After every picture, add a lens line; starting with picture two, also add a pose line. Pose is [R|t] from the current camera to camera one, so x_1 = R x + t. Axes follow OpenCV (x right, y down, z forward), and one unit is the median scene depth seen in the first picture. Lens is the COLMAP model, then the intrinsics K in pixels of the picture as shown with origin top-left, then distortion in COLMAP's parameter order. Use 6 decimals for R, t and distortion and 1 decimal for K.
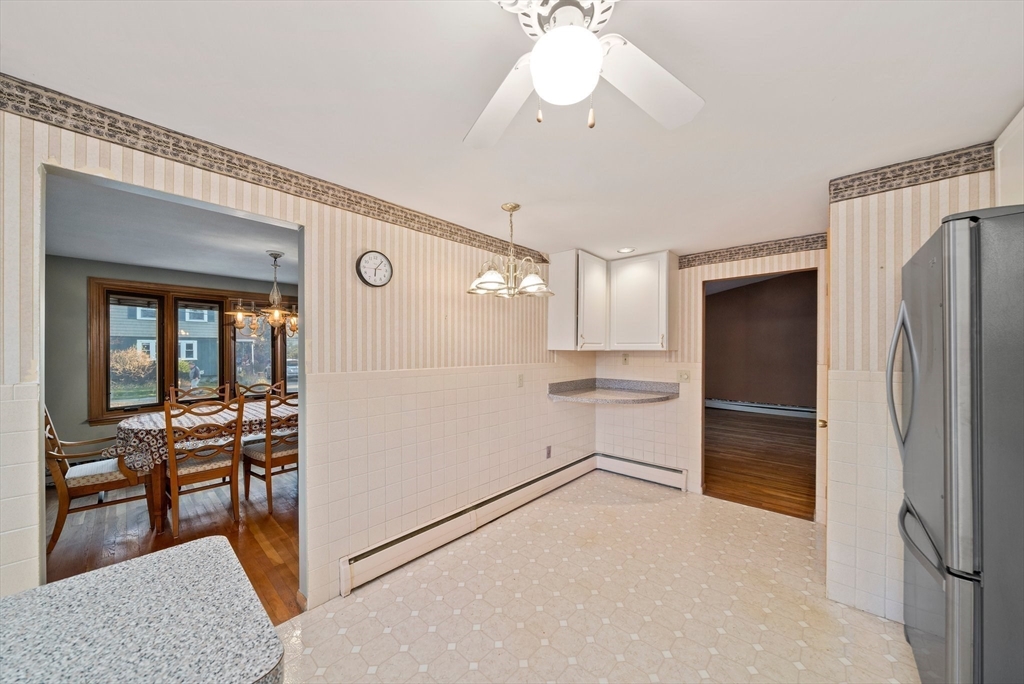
lens RADIAL K [[353.9, 0, 516.5], [0, 353.9, 350.5], [0, 0, 1]] dist [-0.008829, 0.000141]
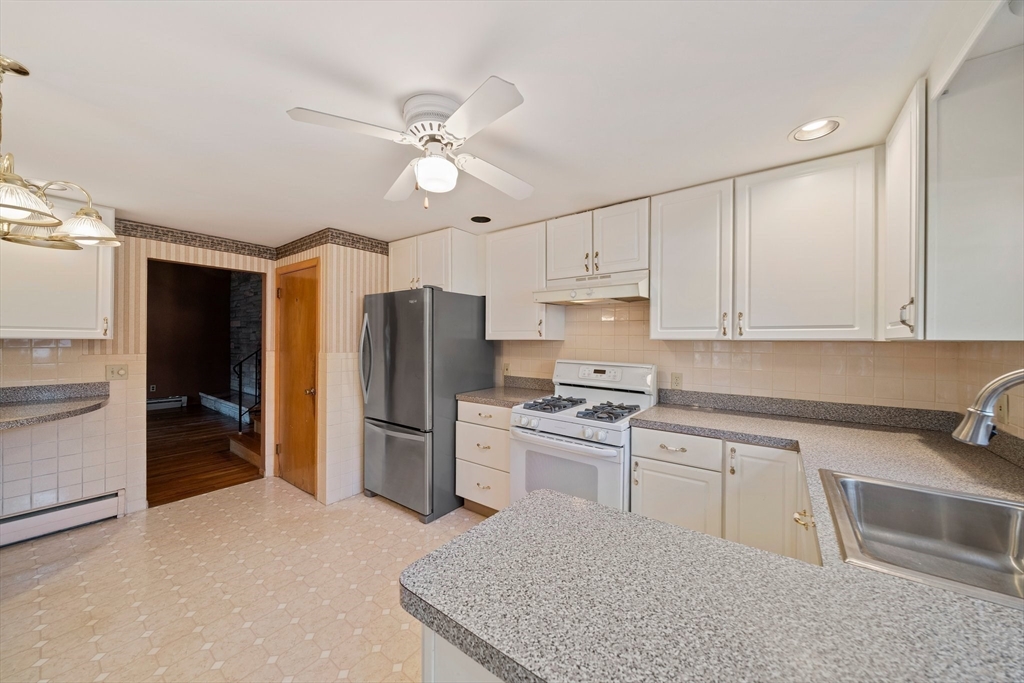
lens RADIAL K [[353.9, 0, 520.7], [0, 353.9, 340.9], [0, 0, 1]] dist [-0.008829, 0.000141]
pose [[-0.112237, -0.001472, 0.993680, -0.418793], [-0.005151, 0.999986, 0.000899, -0.001643], [-0.993668, -0.005017, -0.112243, 0.205371]]
